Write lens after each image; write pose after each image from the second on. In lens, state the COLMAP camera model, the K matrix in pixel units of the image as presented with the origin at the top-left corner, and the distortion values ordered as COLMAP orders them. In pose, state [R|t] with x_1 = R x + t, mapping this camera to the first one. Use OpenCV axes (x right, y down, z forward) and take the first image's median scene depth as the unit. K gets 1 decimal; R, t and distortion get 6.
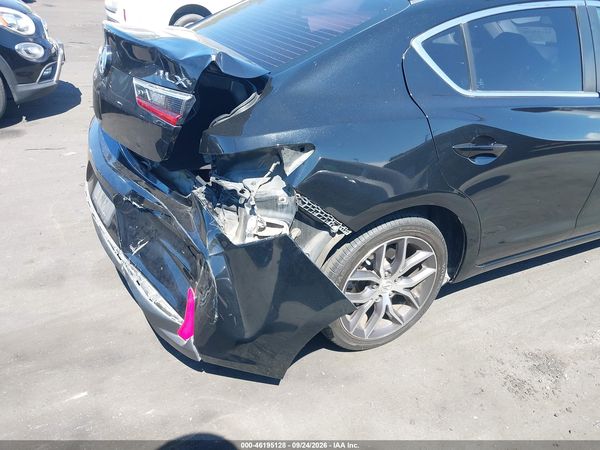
lens RADIAL K [[478.2, 0, 299.9], [0, 478.2, 229.2], [0, 0, 1]] dist [0.053709, -0.062430]
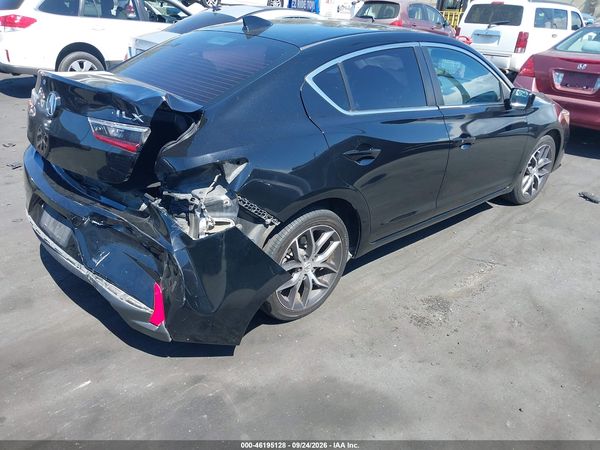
lens RADIAL K [[478.2, 0, 299.9], [0, 478.2, 229.2], [0, 0, 1]] dist [0.053709, -0.062430]
pose [[0.967866, -0.115158, 0.223547, -0.131711], [0.125111, 0.991664, -0.030833, 0.069273], [-0.218133, 0.057811, 0.974205, -0.280068]]
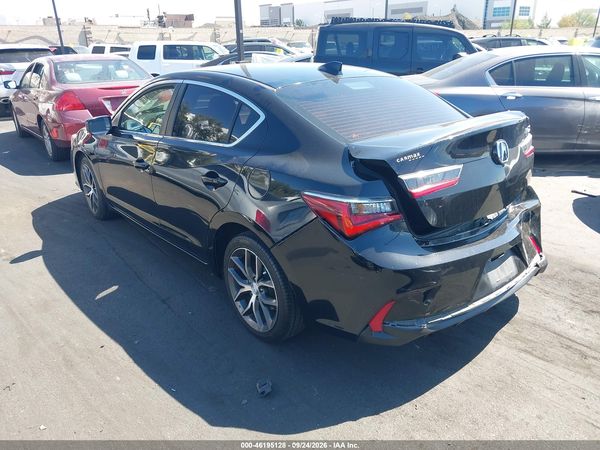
lens RADIAL K [[478.2, 0, 299.9], [0, 478.2, 229.2], [0, 0, 1]] dist [0.053709, -0.062430]
pose [[-0.233621, -0.388686, 0.891260, -1.585529], [0.468452, 0.758236, 0.453466, -1.090215], [-0.852041, 0.523451, 0.004941, 1.686236]]
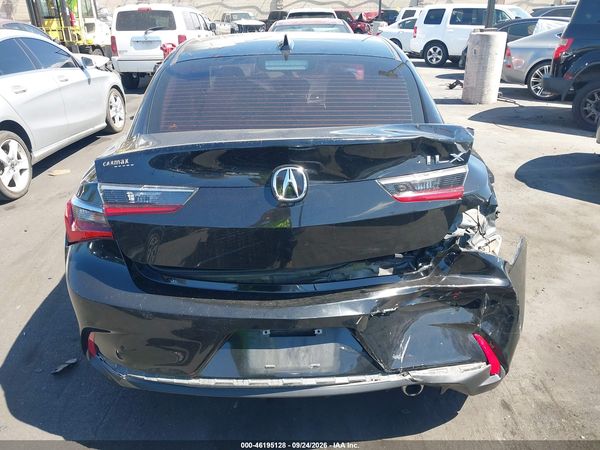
lens RADIAL K [[478.2, 0, 299.9], [0, 478.2, 229.2], [0, 0, 1]] dist [0.053709, -0.062430]
pose [[0.424481, -0.417519, 0.803426, -1.162278], [0.461962, 0.863021, 0.204417, -0.481502], [-0.778722, 0.284381, 0.559214, 0.630740]]
